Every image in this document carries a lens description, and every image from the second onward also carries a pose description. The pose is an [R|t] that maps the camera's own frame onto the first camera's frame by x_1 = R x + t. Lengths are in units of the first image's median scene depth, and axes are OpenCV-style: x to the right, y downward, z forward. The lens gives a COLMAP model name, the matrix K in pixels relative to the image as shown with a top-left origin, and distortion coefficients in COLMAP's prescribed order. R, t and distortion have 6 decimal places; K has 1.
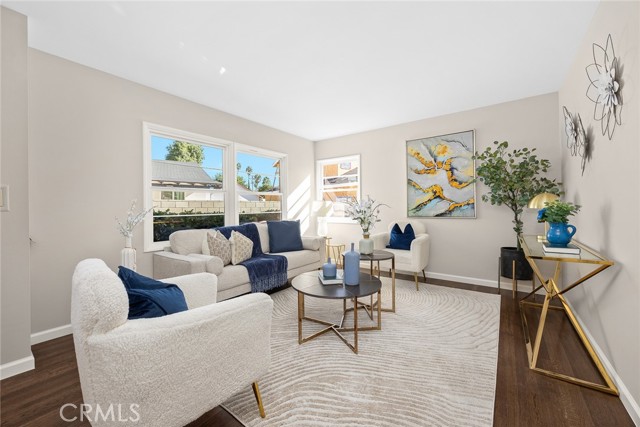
lens RADIAL K [[251.4, 0, 320.8], [0, 251.4, 207.4], [0, 0, 1]] dist [-0.009038, 0.000680]
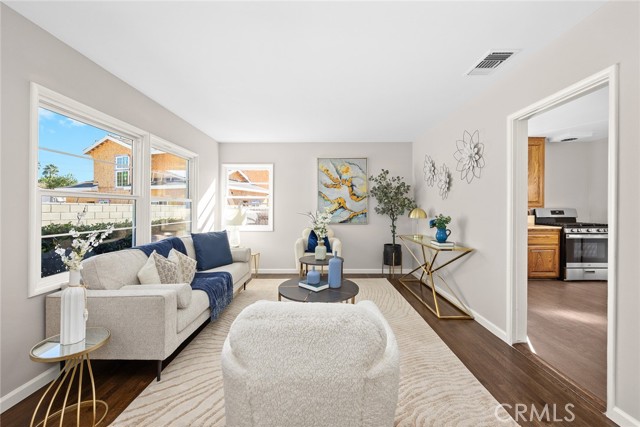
lens RADIAL K [[251.4, 0, 320.5], [0, 251.4, 209.7], [0, 0, 1]] dist [-0.009038, 0.000680]
pose [[0.799630, 0.007335, 0.600449, -0.375331], [-0.008572, 0.999963, -0.000800, -0.028759], [-0.600432, -0.004507, 0.799663, 0.070840]]
